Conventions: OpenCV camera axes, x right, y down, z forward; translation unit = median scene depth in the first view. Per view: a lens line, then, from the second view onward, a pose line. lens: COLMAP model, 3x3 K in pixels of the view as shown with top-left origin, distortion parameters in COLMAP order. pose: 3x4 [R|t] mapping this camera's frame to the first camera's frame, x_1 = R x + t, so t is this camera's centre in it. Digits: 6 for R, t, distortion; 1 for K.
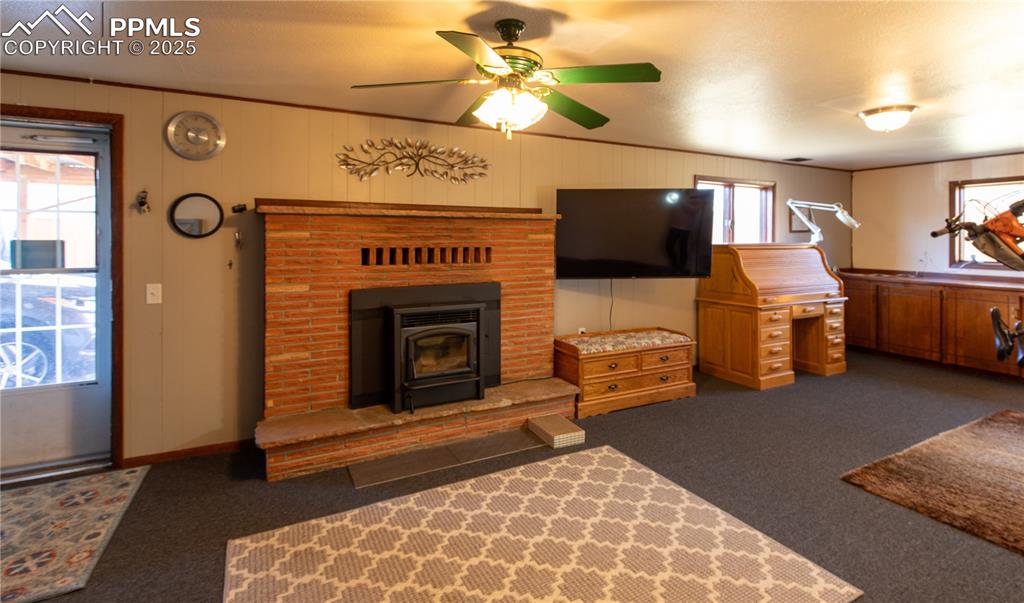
lens RADIAL K [[490.1, 0, 512.4], [0, 490.1, 236.1], [0, 0, 1]] dist [-0.001496, -0.000680]
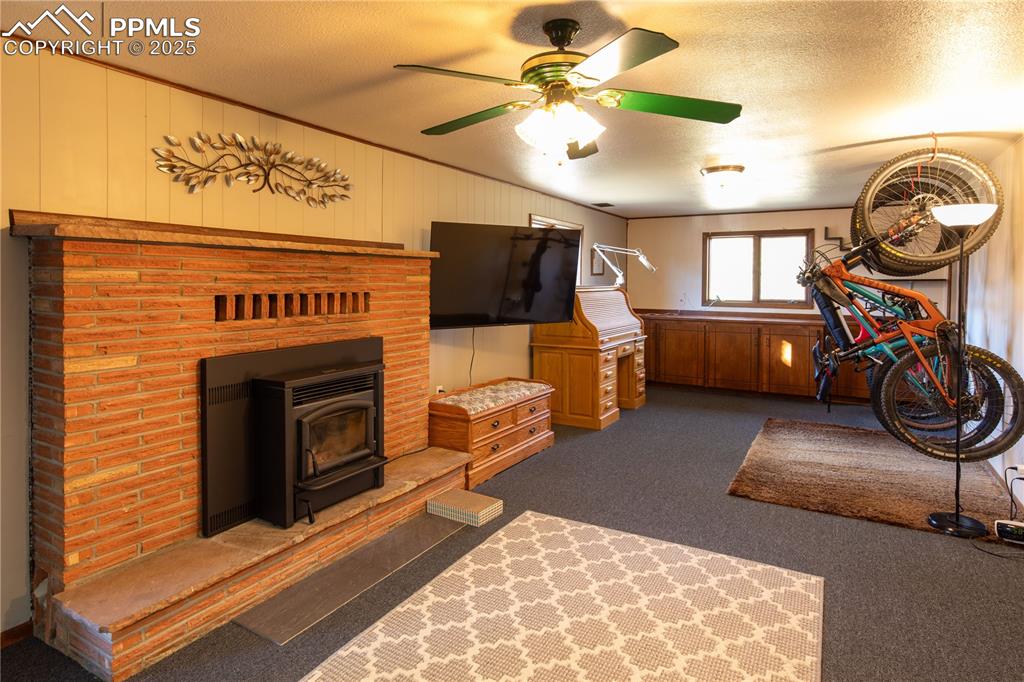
lens RADIAL K [[568.5, 0, 510.5], [0, 568.5, 291.7], [0, 0, 1]] dist [-0.000877, 0.000265]
pose [[0.851773, -0.009045, 0.523832, -0.344447], [-0.003598, 0.999726, 0.023112, 0.000208], [-0.523898, -0.021571, 0.851508, 0.122825]]
